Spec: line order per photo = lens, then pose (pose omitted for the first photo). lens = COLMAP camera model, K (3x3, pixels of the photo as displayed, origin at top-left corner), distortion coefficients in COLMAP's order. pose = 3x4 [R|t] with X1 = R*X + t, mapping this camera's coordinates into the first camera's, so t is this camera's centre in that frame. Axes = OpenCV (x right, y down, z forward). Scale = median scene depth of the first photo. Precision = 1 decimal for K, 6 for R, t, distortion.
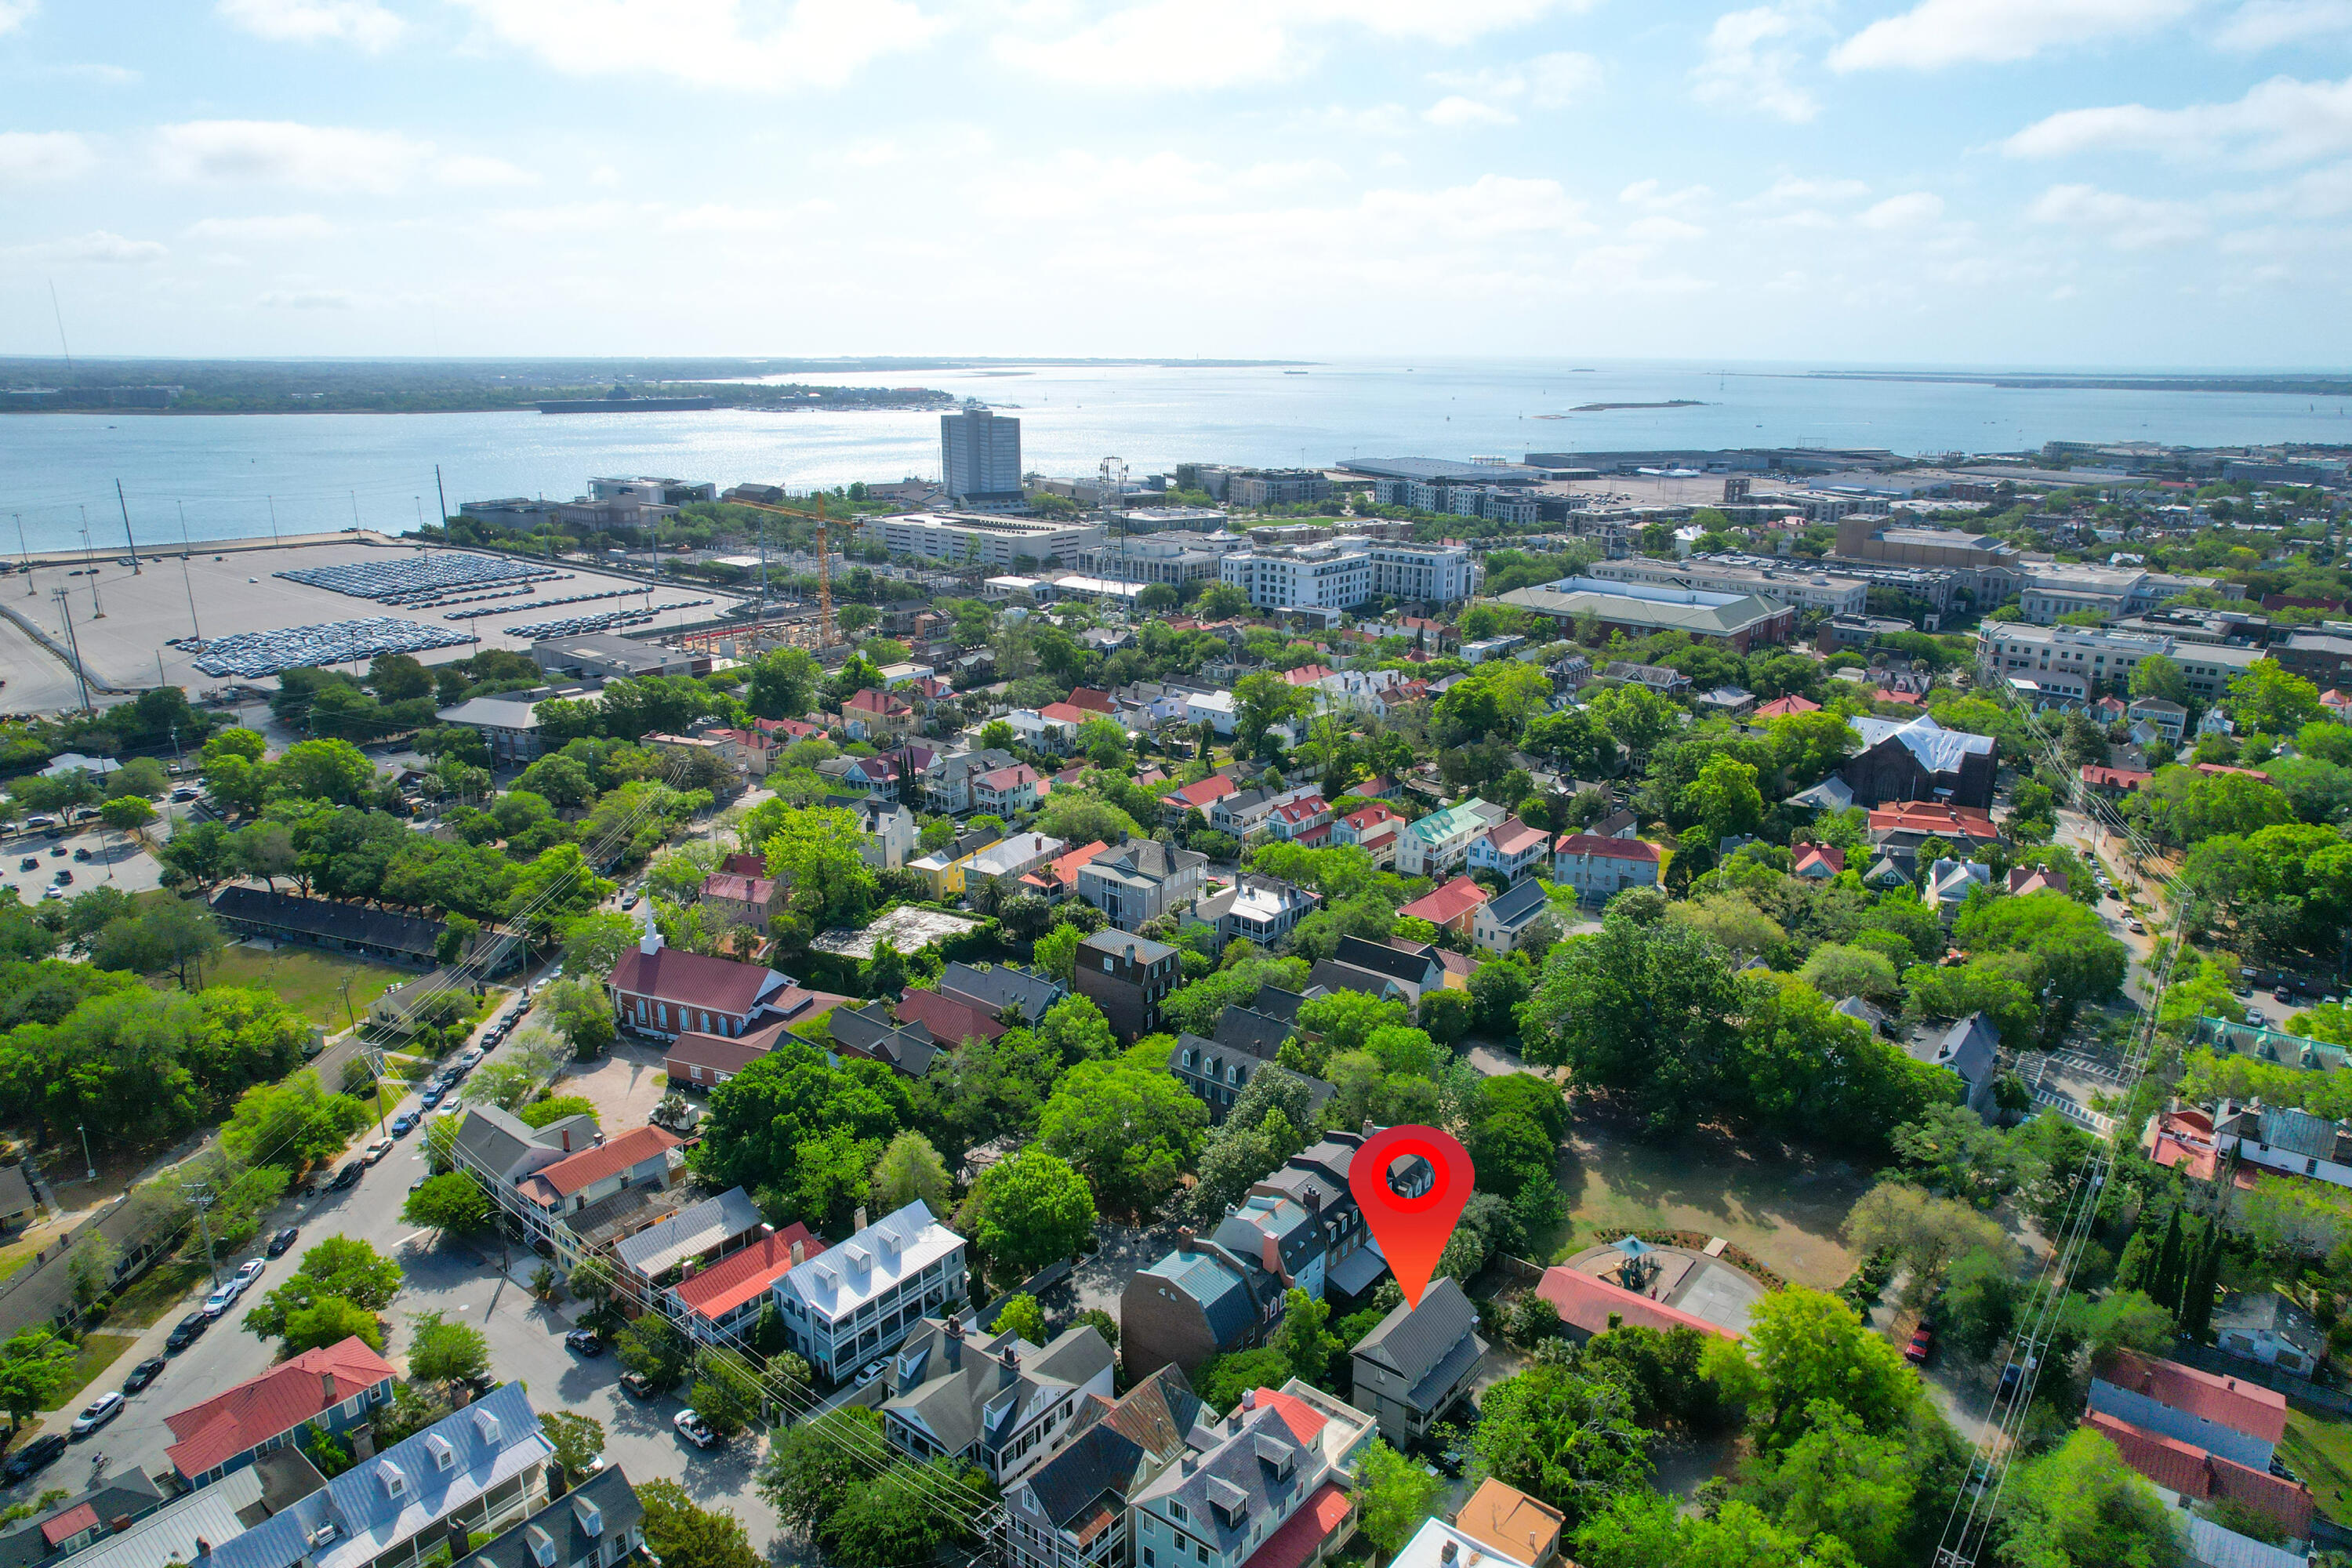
lens RADIAL K [[1494.6, 0, 1178.2], [0, 1494.6, 791.6], [0, 0, 1]] dist [-0.068252, 0.054891]
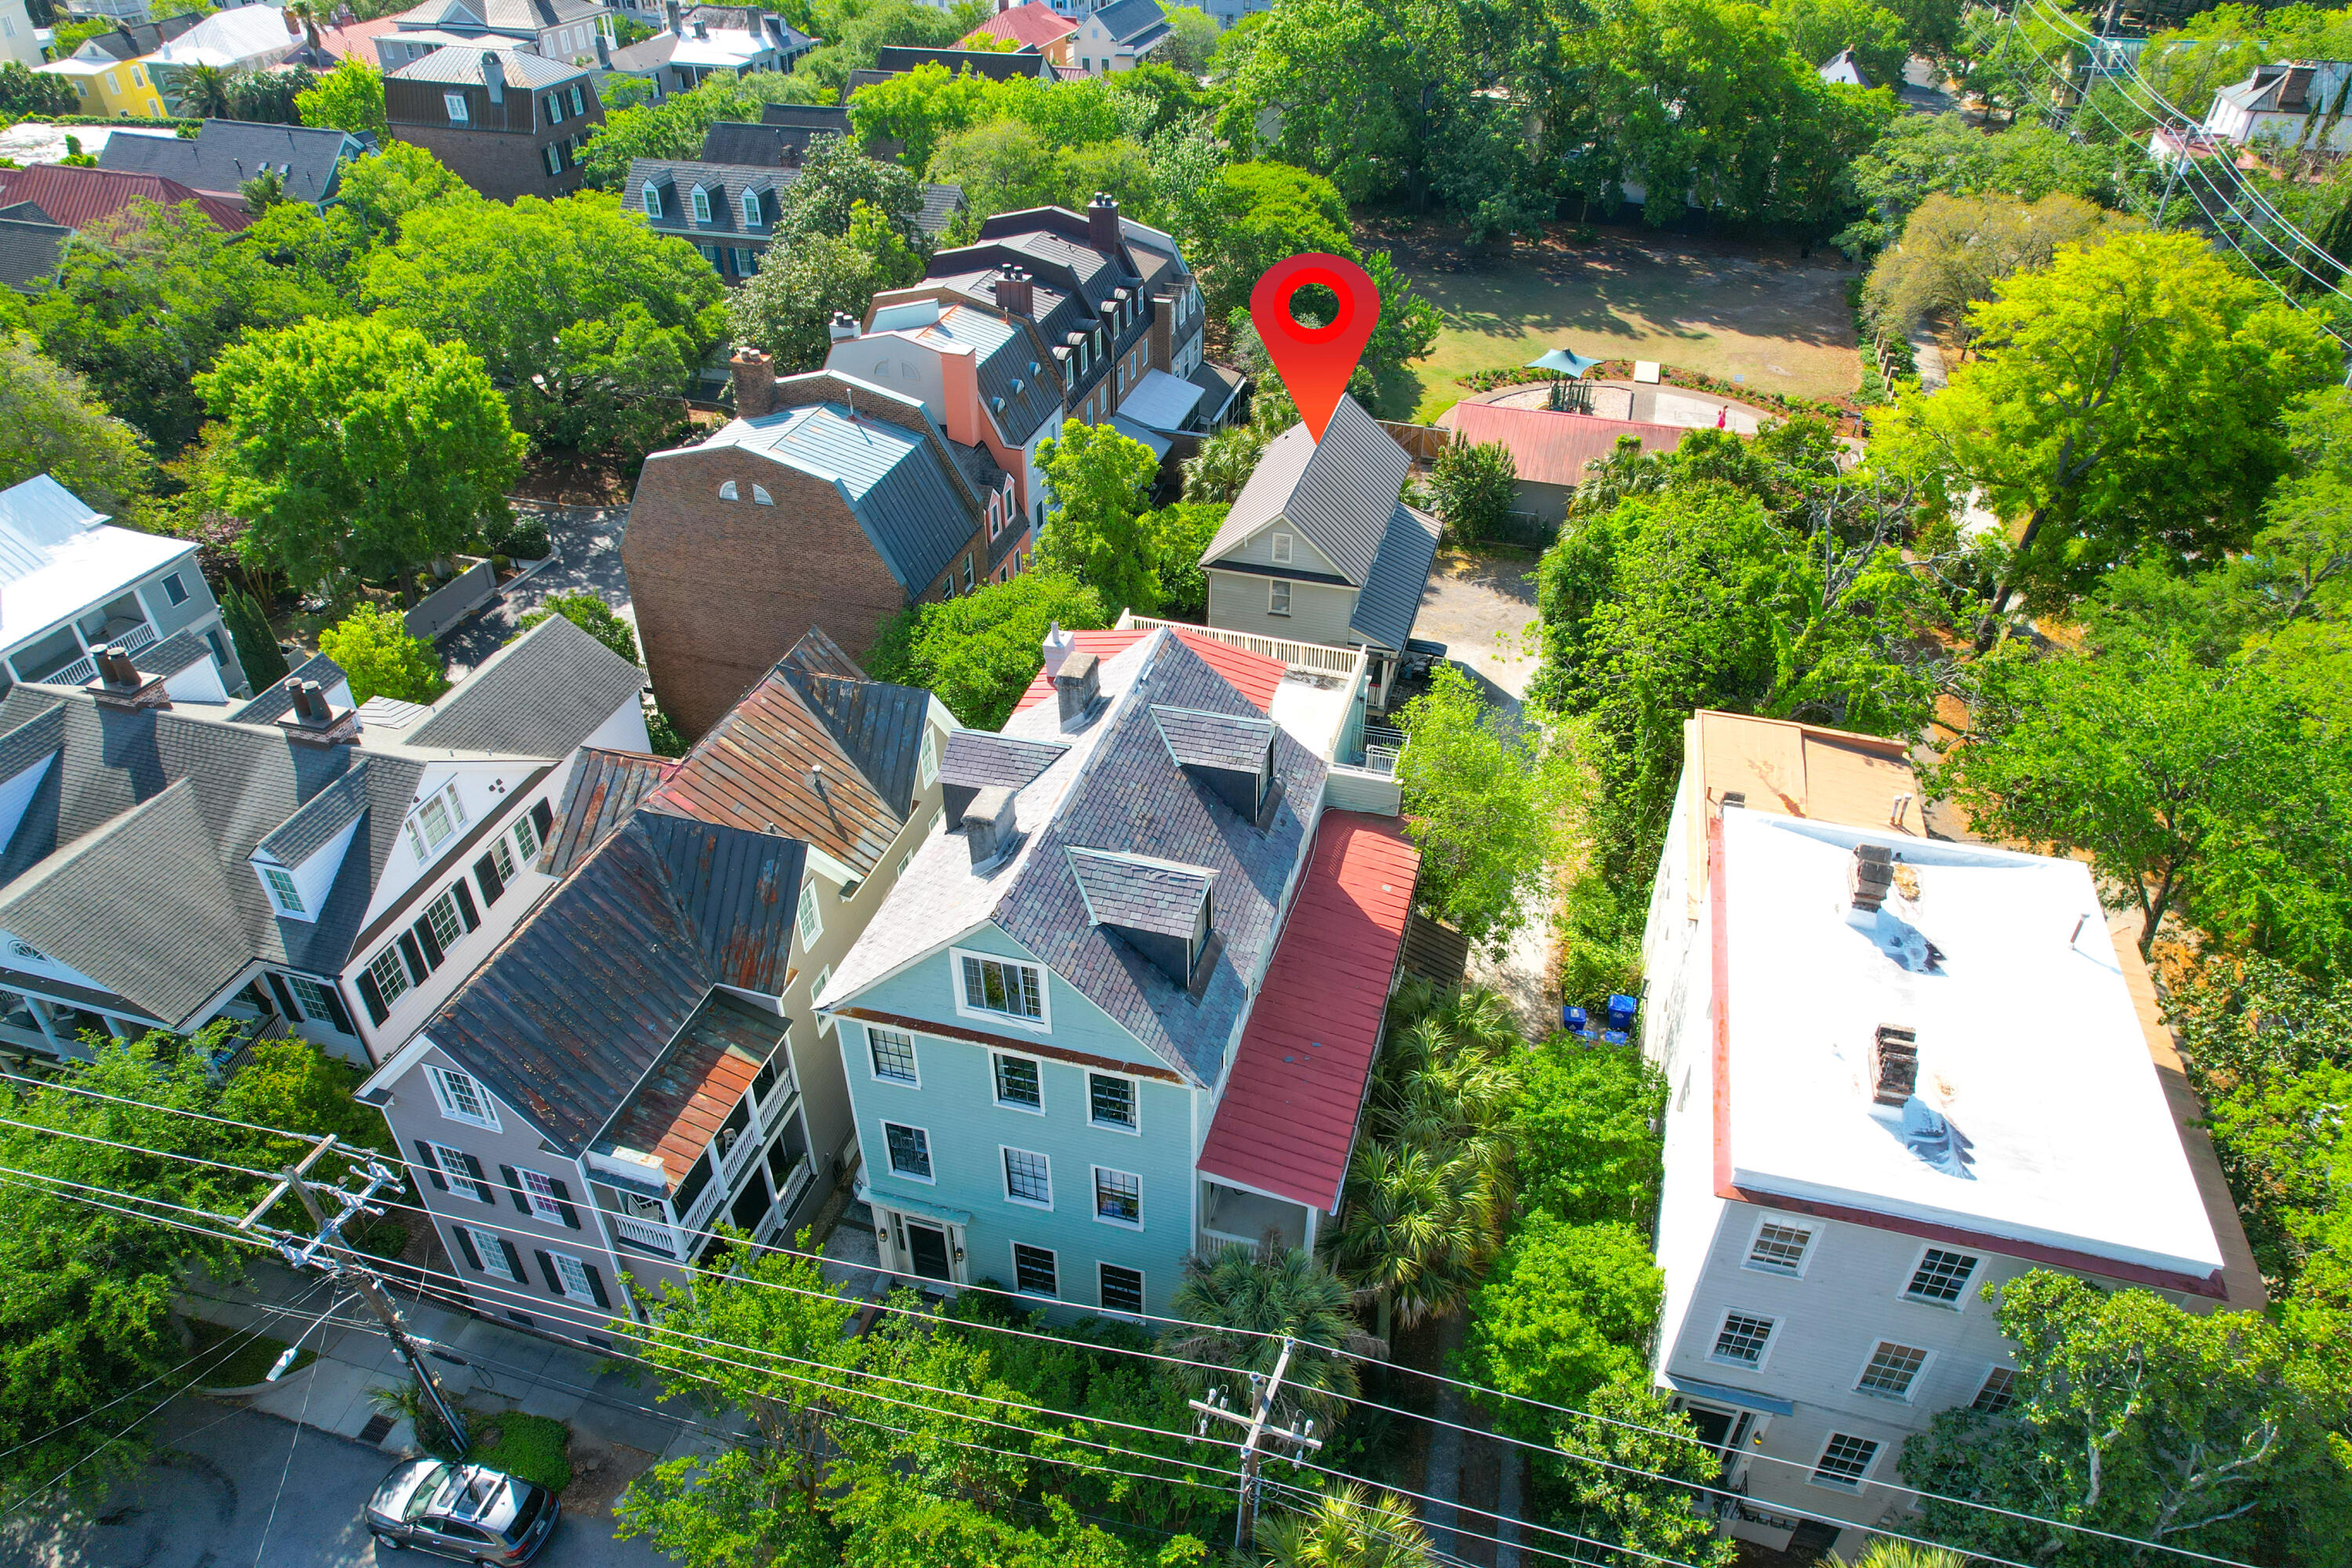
lens RADIAL K [[1494.6, 0, 1178.2], [0, 1494.6, 791.6], [0, 0, 1]] dist [-0.068252, 0.054891]
pose [[0.924697, -0.223751, 0.308011, -0.022392], [0.107087, 0.929263, 0.353558, 0.166887], [-0.365332, -0.293950, 0.883247, 0.350232]]
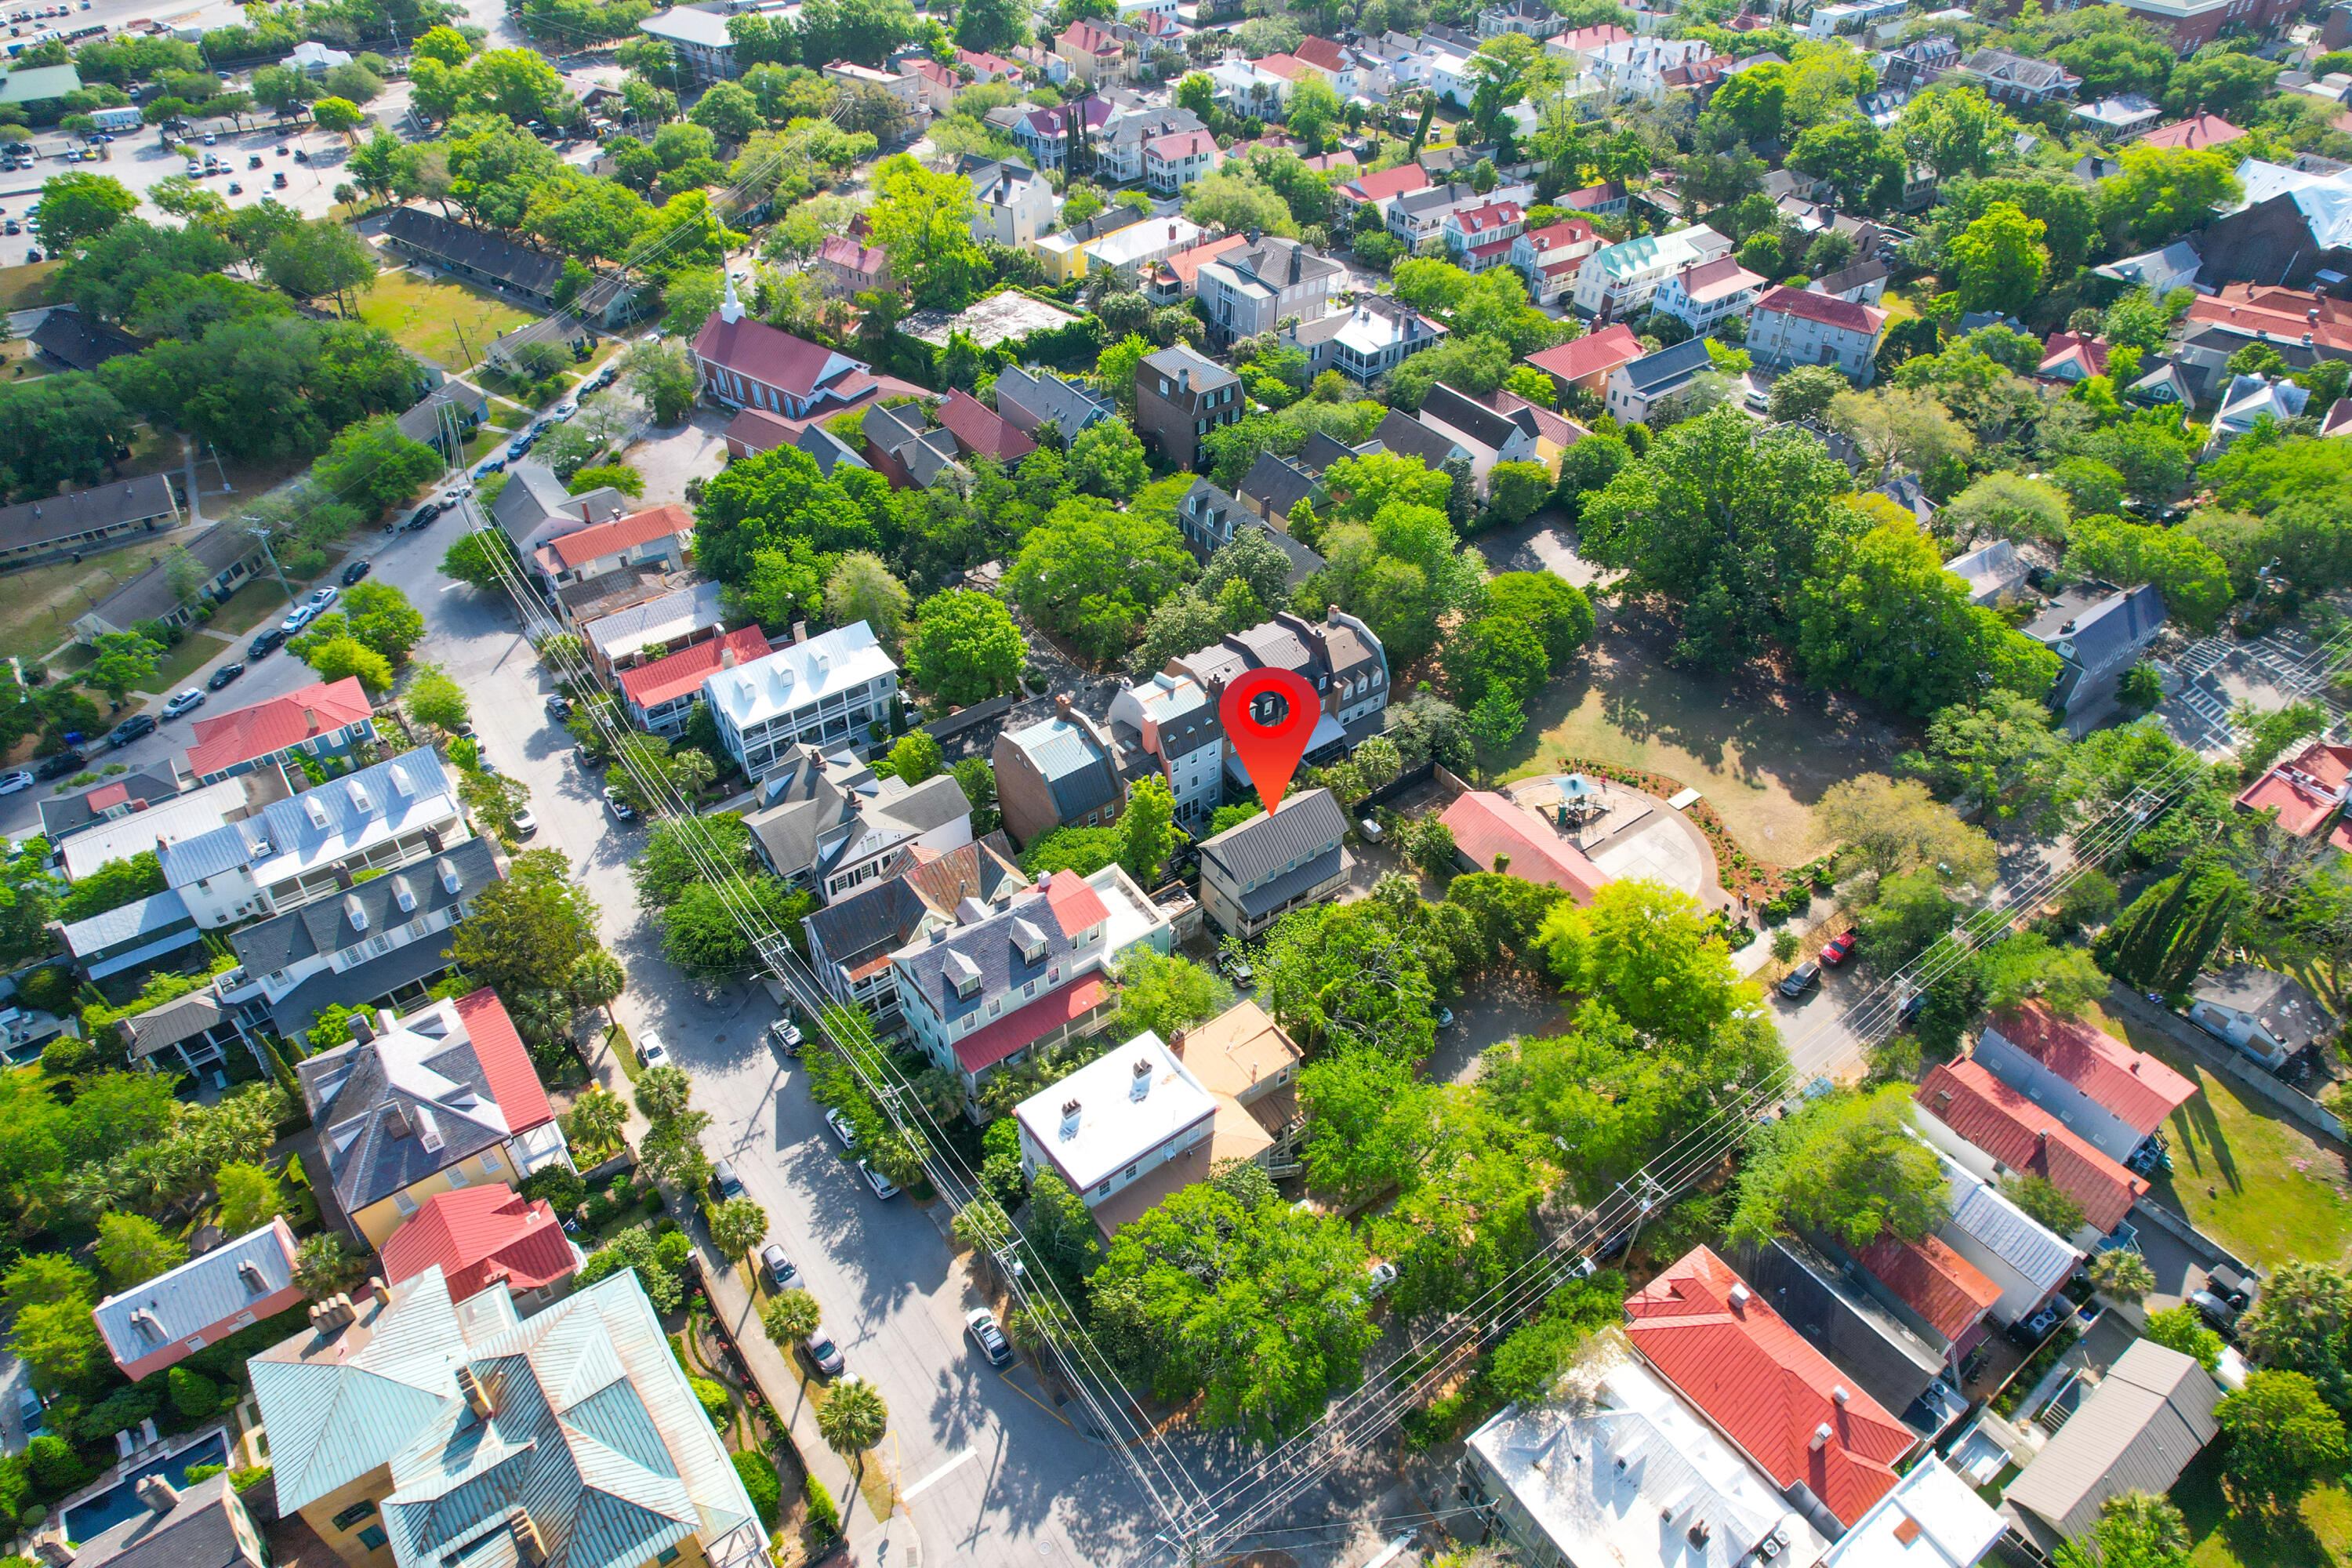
lens RADIAL K [[1508.1, 0, 1178.8], [0, 1508.1, 774.6], [0, 0, 1]] dist [-0.090532, 0.091263]
pose [[0.964973, 0.170981, -0.198976, 0.172359], [-0.076229, 0.908462, 0.410958, -0.045175], [0.251029, -0.381396, 0.889675, 0.069560]]
